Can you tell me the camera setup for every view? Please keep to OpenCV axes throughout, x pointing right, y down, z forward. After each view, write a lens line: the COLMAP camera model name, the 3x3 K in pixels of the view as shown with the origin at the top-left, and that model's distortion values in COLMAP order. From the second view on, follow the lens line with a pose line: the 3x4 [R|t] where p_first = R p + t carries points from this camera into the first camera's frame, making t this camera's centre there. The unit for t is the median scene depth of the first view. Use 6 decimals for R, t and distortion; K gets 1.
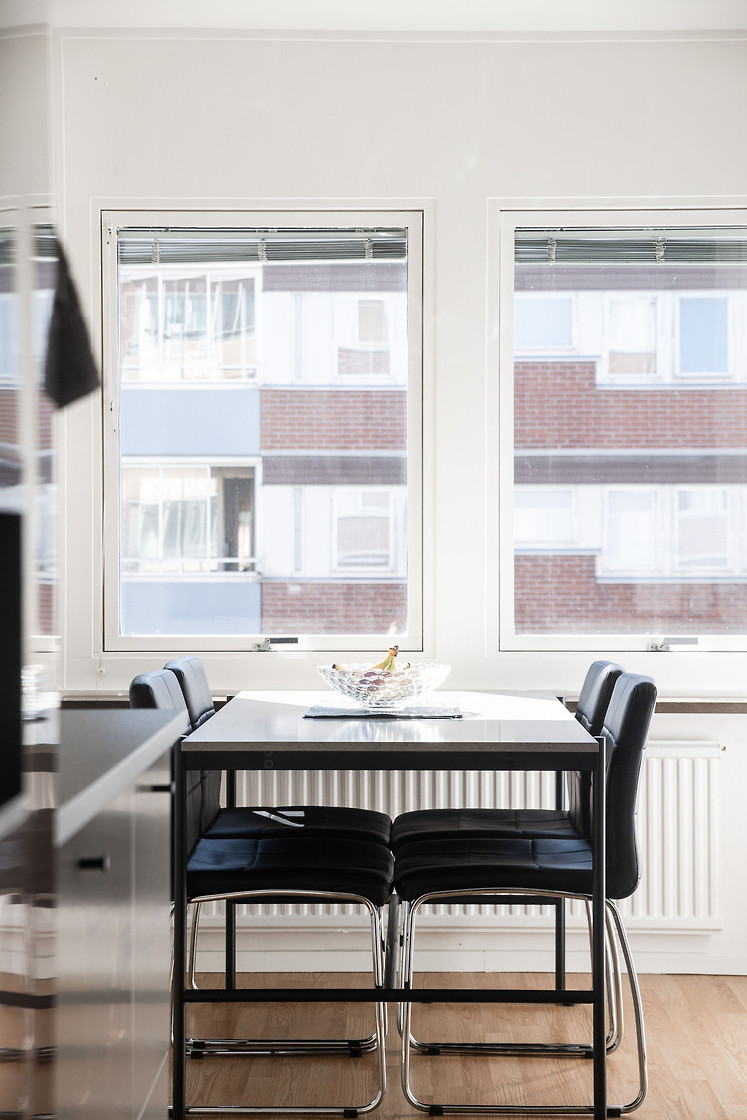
lens RADIAL K [[2091.0, 0, 406.8], [0, 2091.0, 565.0], [0, 0, 1]] dist [0.190836, -0.102089]
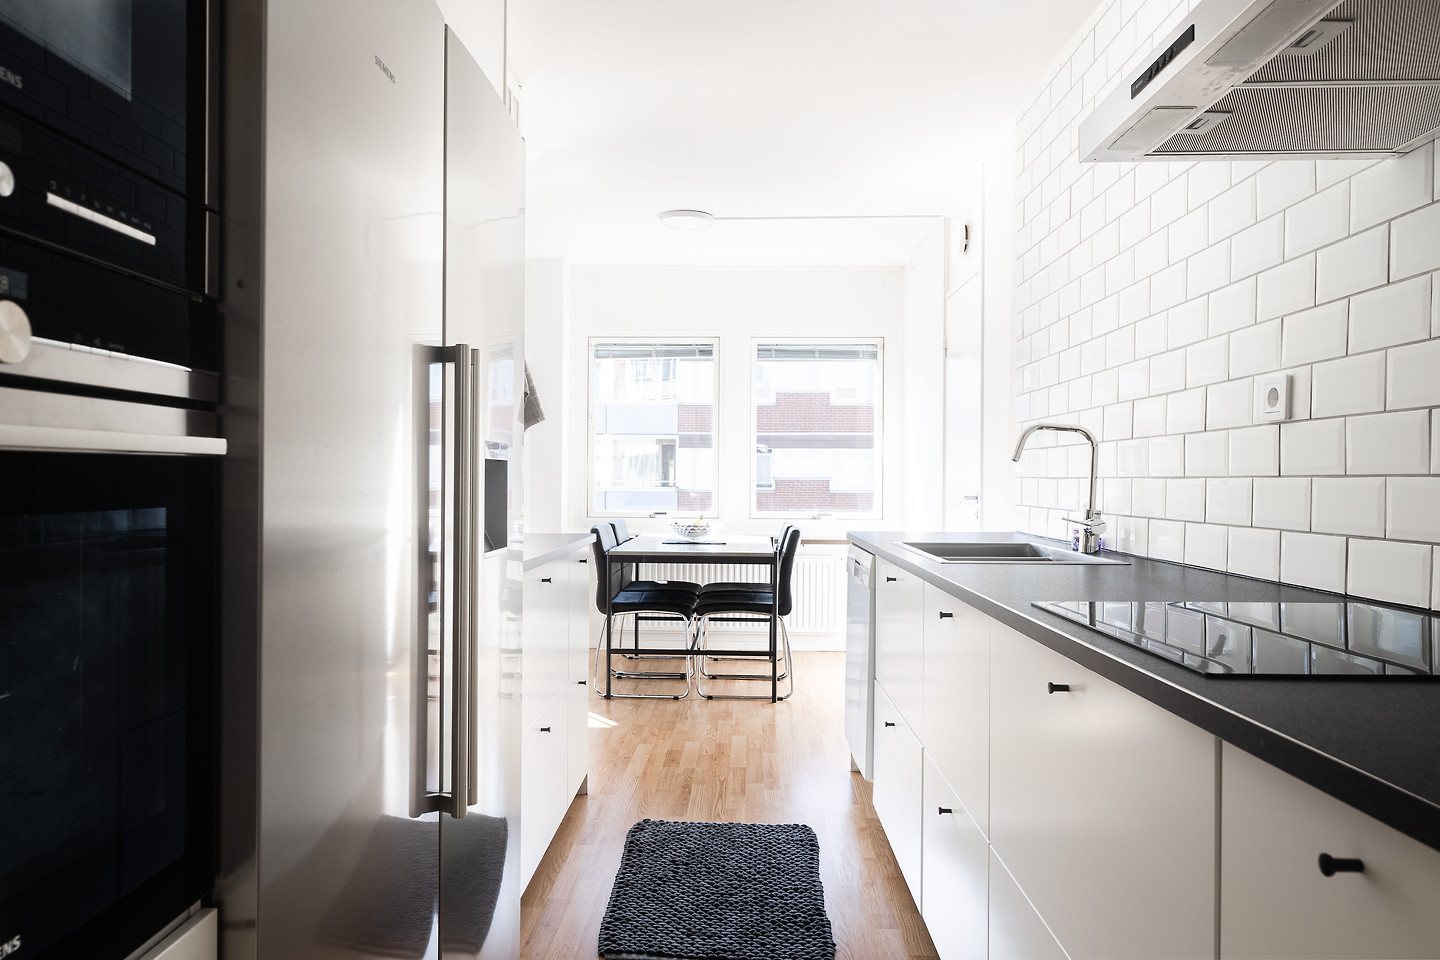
lens RADIAL K [[967.5, 0, 720.0], [0, 967.5, 480.0], [0, 0, 1]] dist [-0.002861, -0.000040]
pose [[0.999437, 0.006615, -0.032893, 0.046659], [-0.006773, 0.999966, -0.004687, 0.002284], [0.032861, 0.004907, 0.999448, -0.119162]]
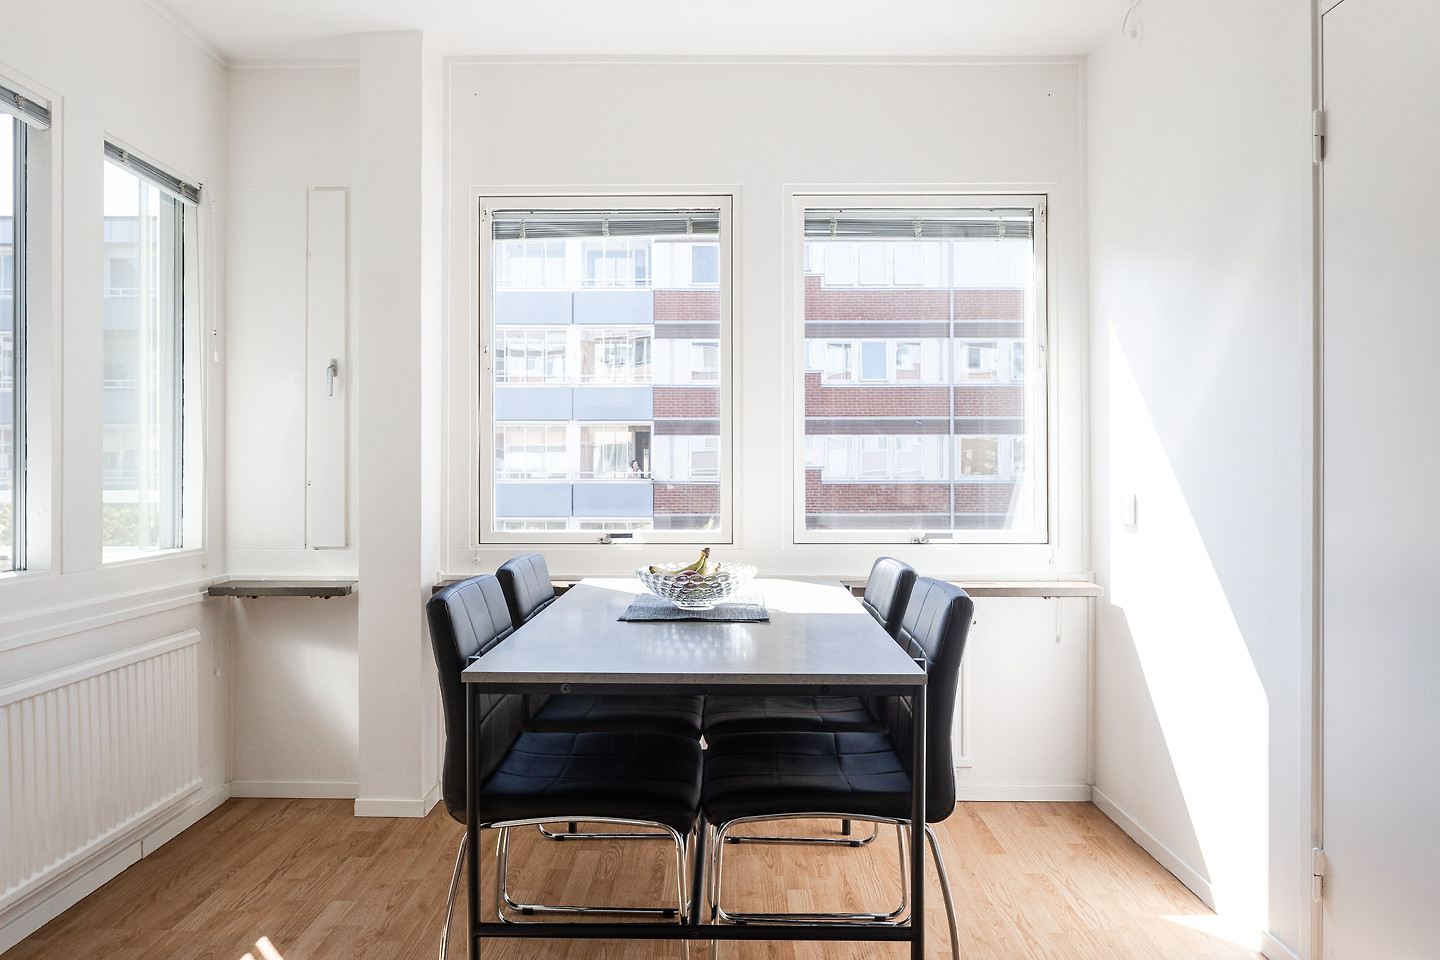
lens RADIAL K [[967.5, 0, 720.0], [0, 967.5, 480.0], [0, 0, 1]] dist [-0.002861, -0.000040]
pose [[0.999973, -0.000480, -0.007387, 0.004665], [0.000518, 0.999987, 0.005091, 0.000048], [0.007384, -0.005095, 0.999960, 0.421821]]
